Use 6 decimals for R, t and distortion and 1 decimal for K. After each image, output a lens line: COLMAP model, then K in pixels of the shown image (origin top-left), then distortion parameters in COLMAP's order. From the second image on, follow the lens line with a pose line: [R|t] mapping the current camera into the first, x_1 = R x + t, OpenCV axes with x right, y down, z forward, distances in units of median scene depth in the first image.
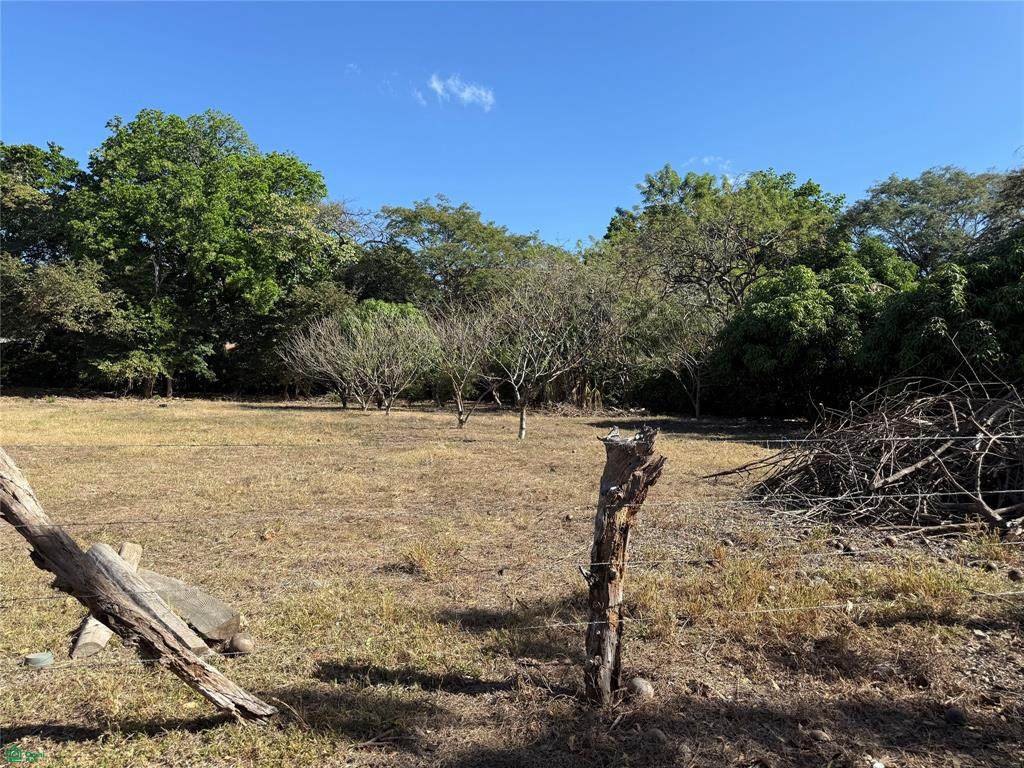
lens RADIAL K [[721.3, 0, 512.0], [0, 721.3, 384.0], [0, 0, 1]] dist [0.065413, -0.081773]
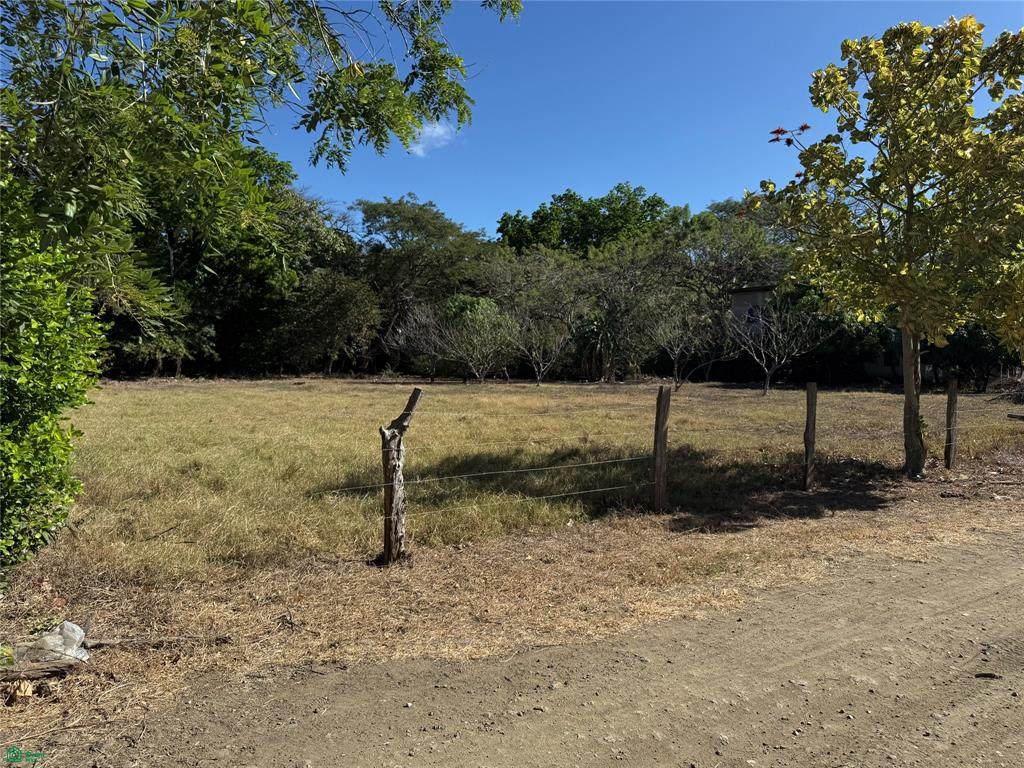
lens RADIAL K [[721.3, 0, 512.0], [0, 721.3, 384.0], [0, 0, 1]] dist [0.065413, -0.081773]
pose [[0.927153, -0.040696, 0.372466, -0.387398], [0.028040, 0.998833, 0.039334, 0.000156], [-0.373632, -0.026024, 0.927212, -0.131337]]
